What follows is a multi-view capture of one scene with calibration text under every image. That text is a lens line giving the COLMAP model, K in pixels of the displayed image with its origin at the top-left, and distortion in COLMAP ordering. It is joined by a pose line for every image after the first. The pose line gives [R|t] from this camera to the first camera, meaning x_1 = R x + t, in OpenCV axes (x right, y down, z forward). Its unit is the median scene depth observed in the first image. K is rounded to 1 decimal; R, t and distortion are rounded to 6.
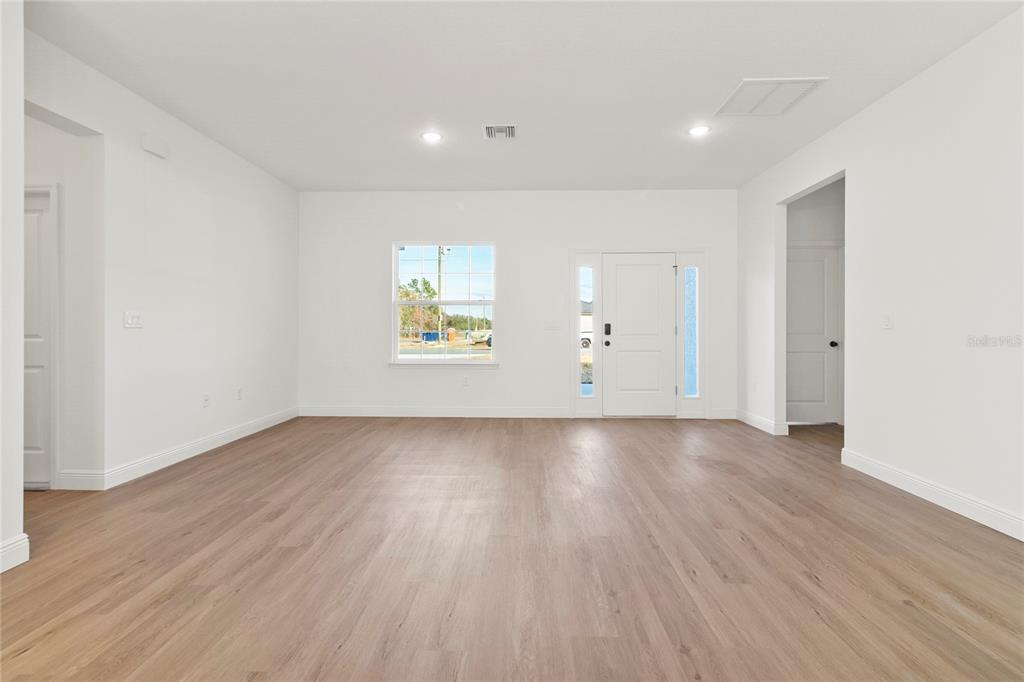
lens RADIAL K [[477.3, 0, 507.9], [0, 477.3, 333.8], [0, 0, 1]] dist [0.012502, -0.000202]
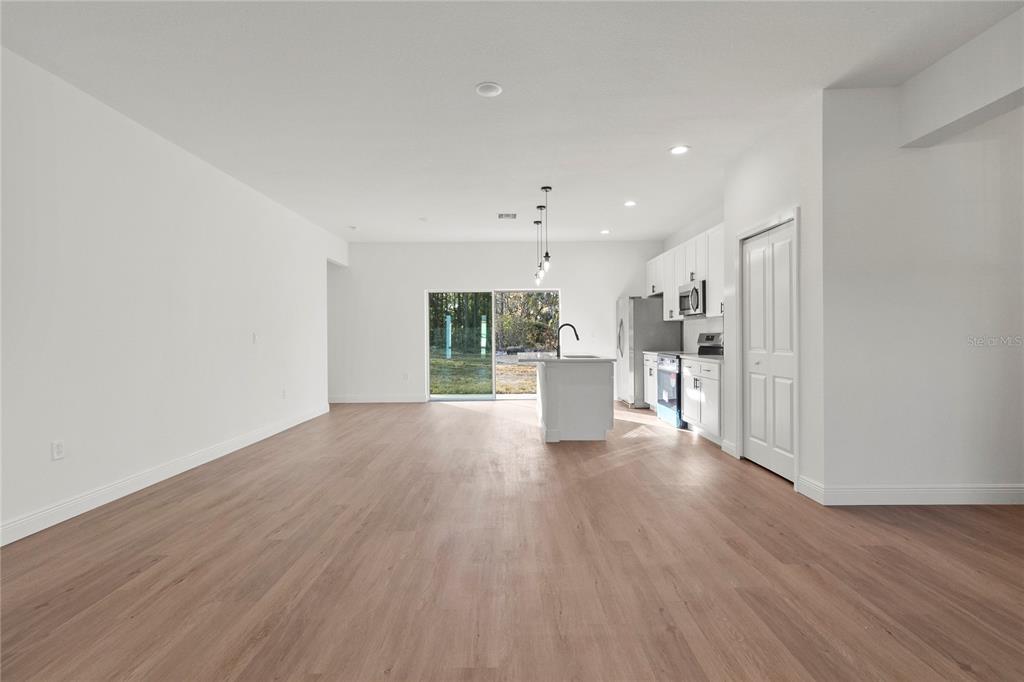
lens RADIAL K [[477.3, 0, 512.0], [0, 477.3, 337.0], [0, 0, 1]] dist [0.012502, -0.000202]
pose [[-0.999278, 0.003549, -0.037840, -0.015371], [0.003017, 0.999896, 0.014102, -0.033572], [0.037886, 0.013977, -0.999184, 1.588122]]
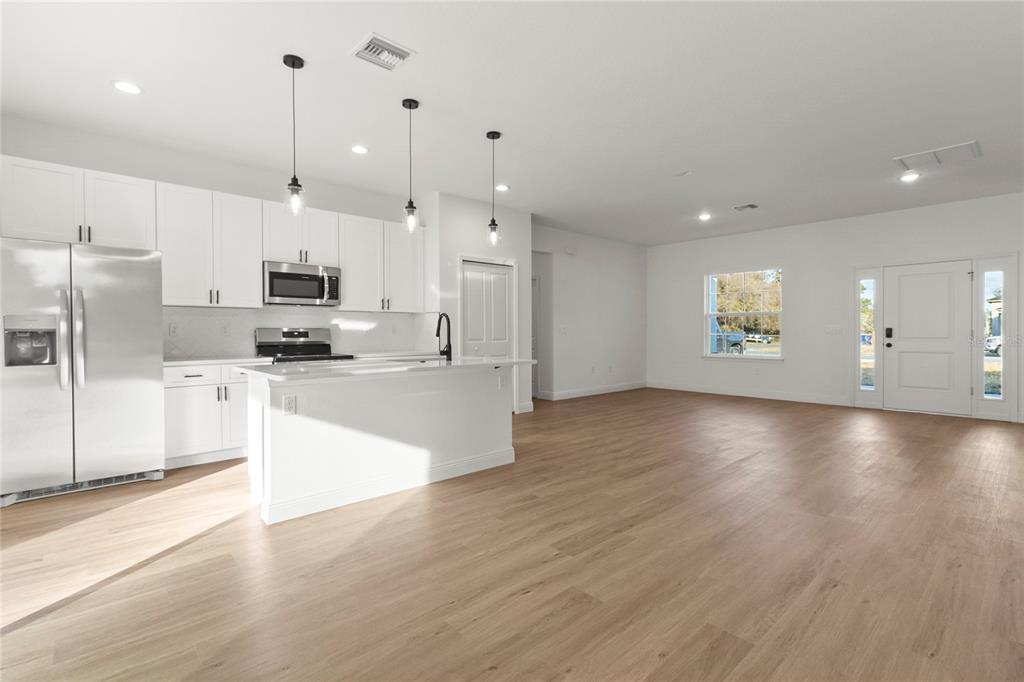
lens RADIAL K [[477.3, 0, 511.0], [0, 477.3, 337.4], [0, 0, 1]] dist [0.012502, -0.000202]
pose [[0.695612, 0.006859, -0.718384, 0.698346], [-0.004684, 0.999976, 0.005013, -0.000082], [0.718402, -0.000122, 0.695628, -0.779173]]
